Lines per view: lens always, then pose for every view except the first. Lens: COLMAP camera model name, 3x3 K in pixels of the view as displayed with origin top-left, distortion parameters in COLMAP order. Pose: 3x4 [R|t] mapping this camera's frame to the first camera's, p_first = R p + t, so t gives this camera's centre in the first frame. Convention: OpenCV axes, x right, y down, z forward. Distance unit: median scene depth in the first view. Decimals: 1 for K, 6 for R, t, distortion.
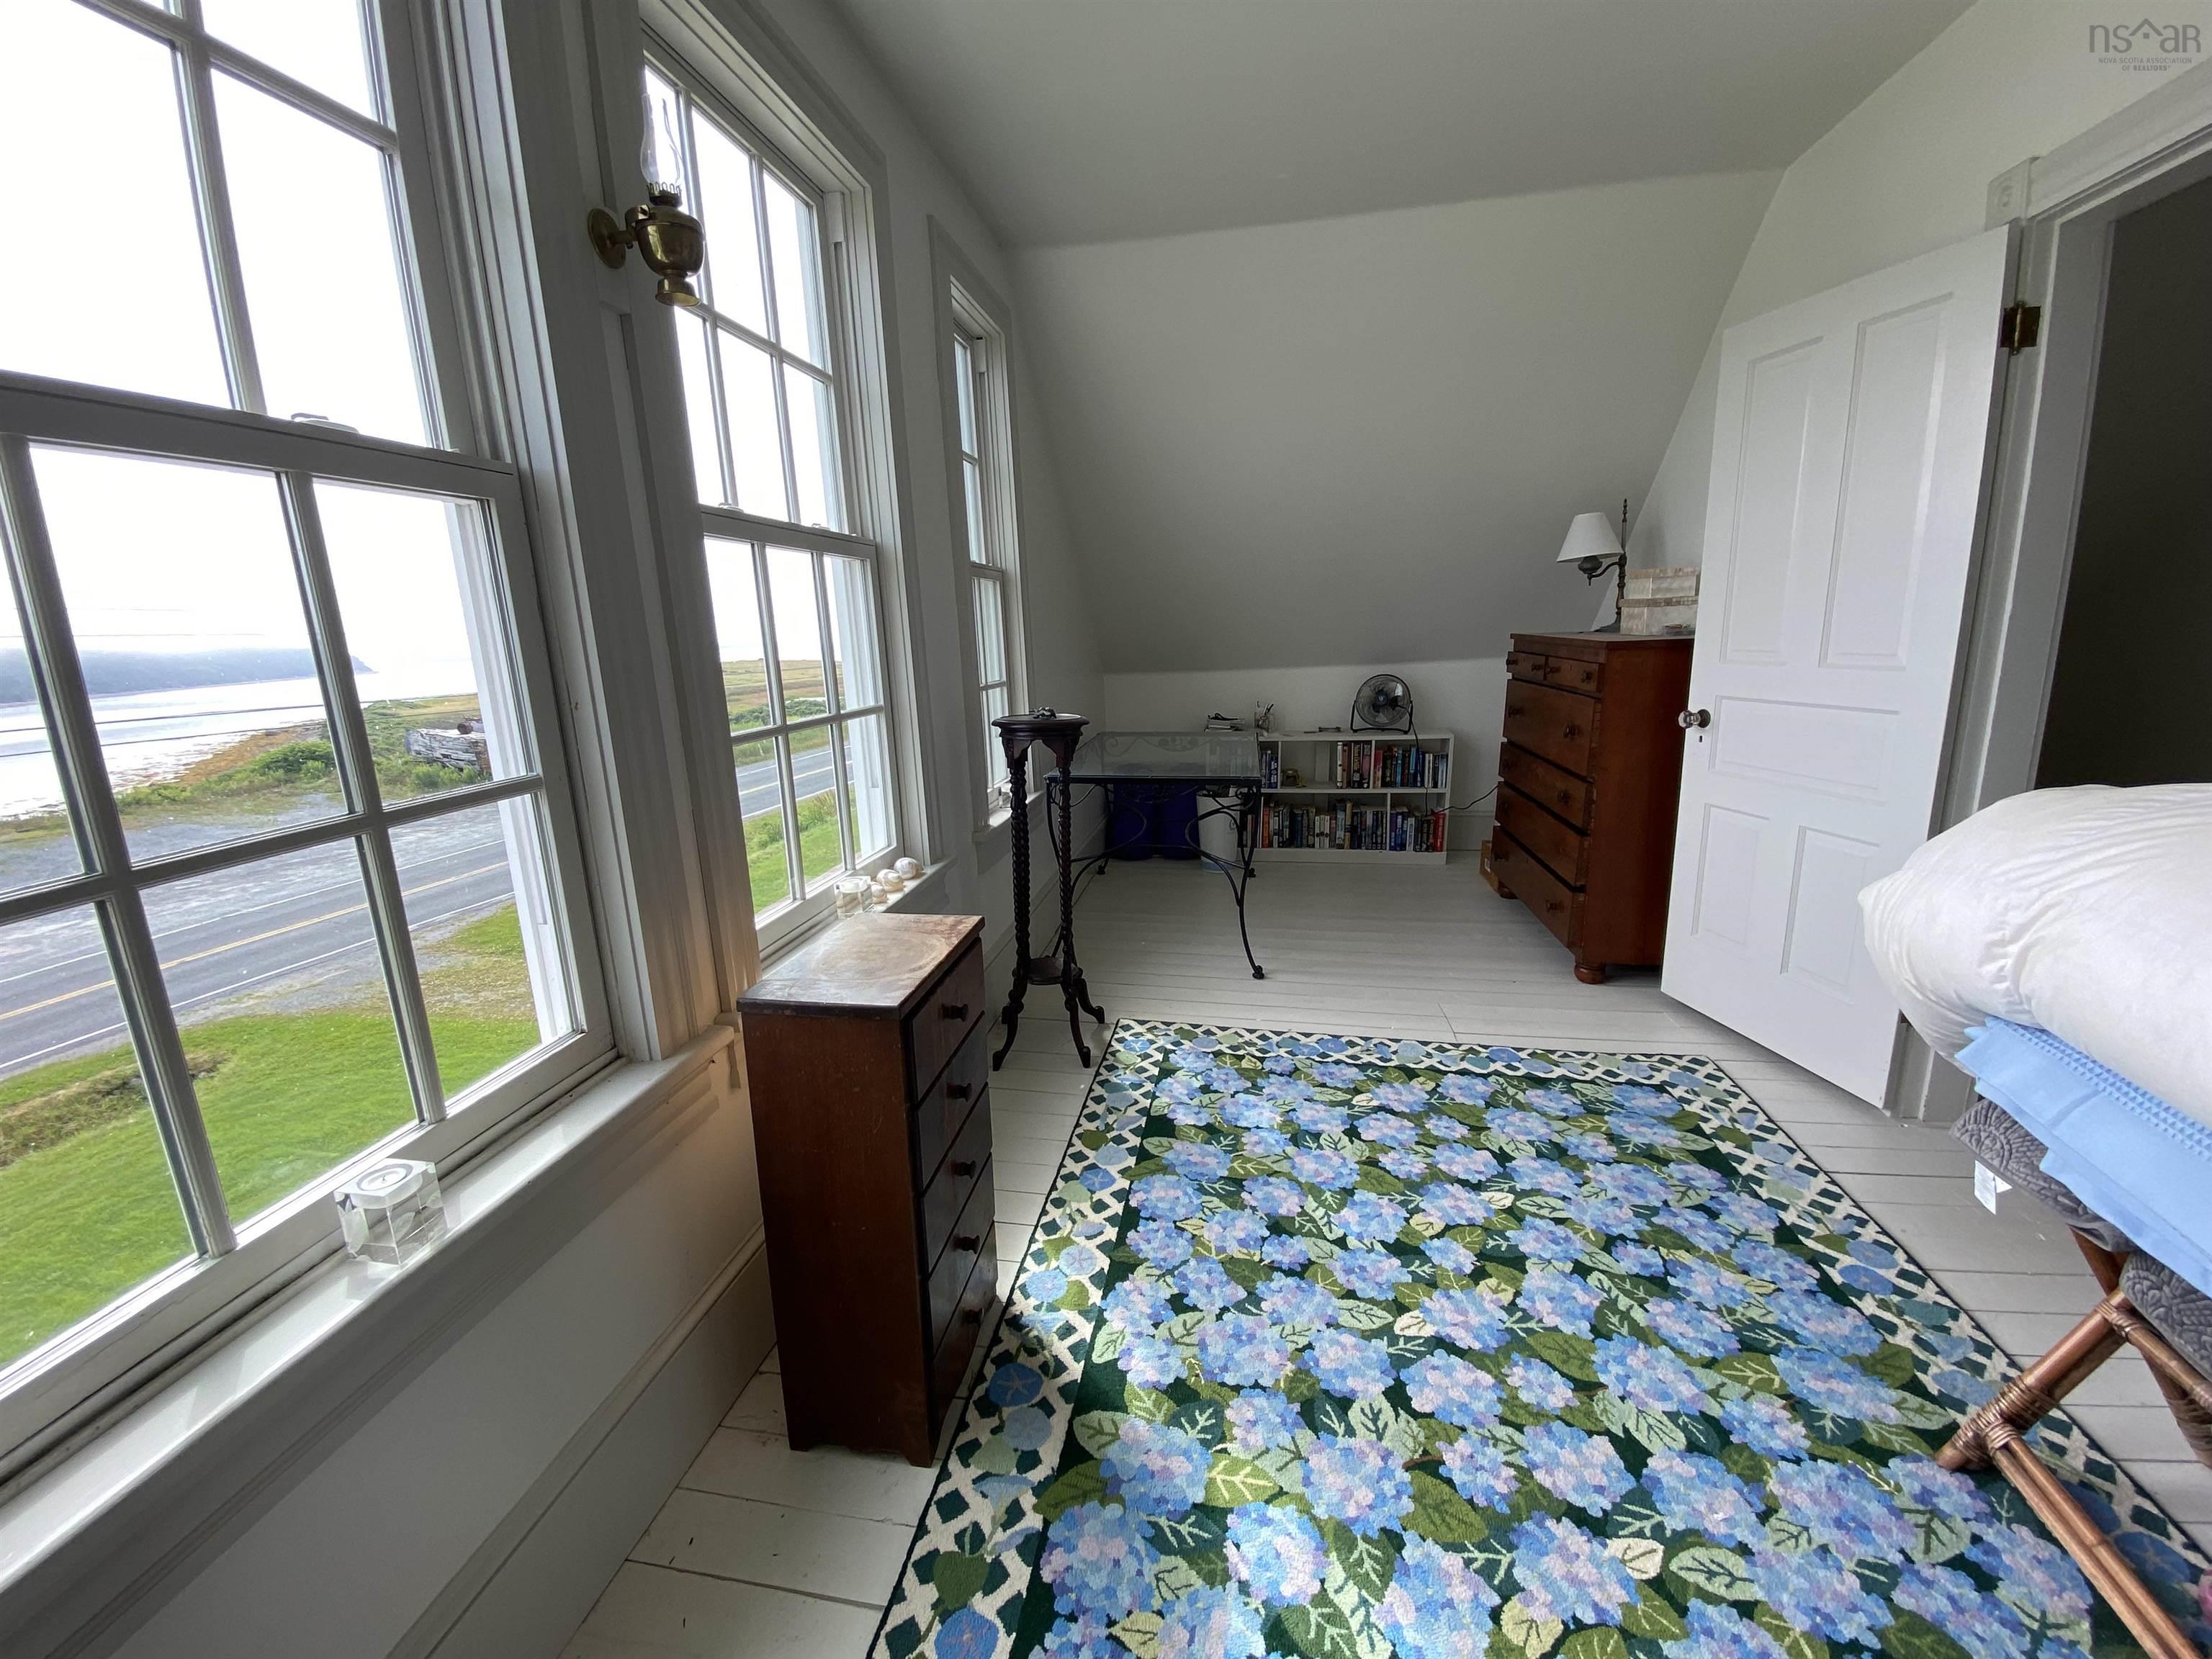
lens RADIAL K [[875.4, 0, 1106.0], [0, 875.4, 829.5], [0, 0, 1]] dist [0.014527, -0.017416]
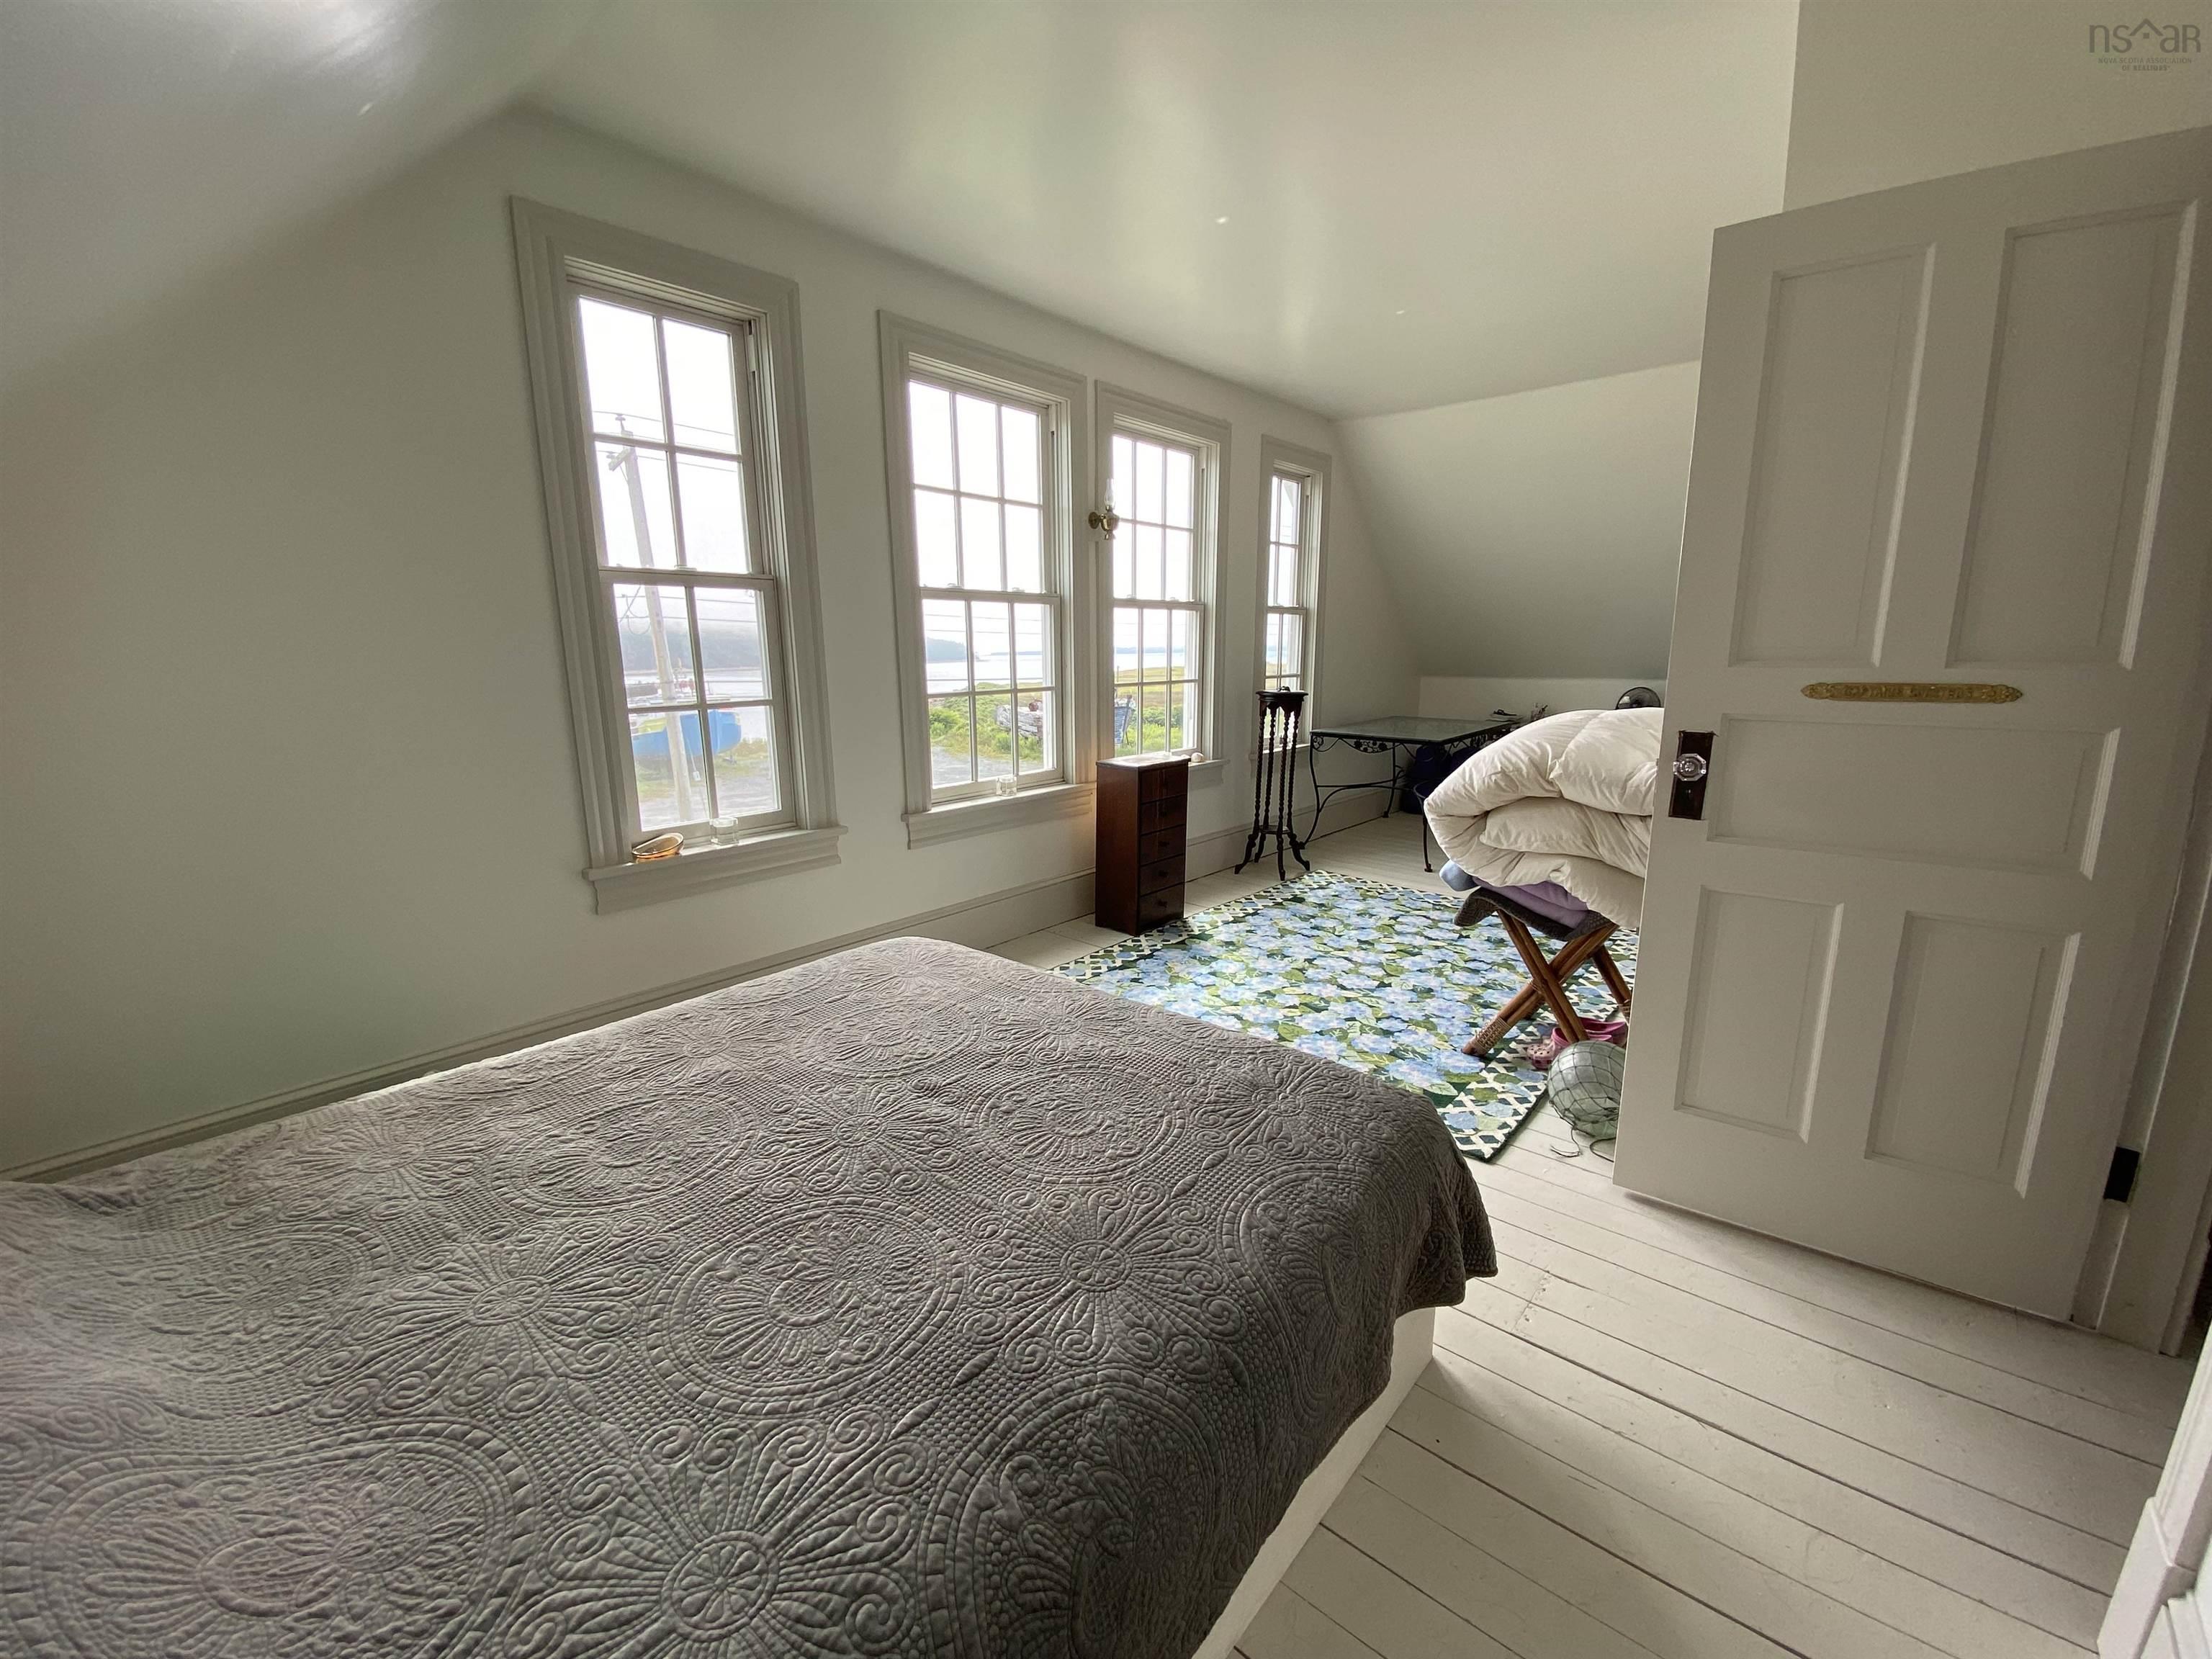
lens RADIAL K [[875.4, 0, 1106.0], [0, 875.4, 829.5], [0, 0, 1]] dist [0.014527, -0.017416]
pose [[0.853221, 0.130099, -0.505062, 0.869780], [-0.136421, 0.990344, 0.024641, 0.253470], [0.503391, 0.047877, 0.862731, -1.189767]]
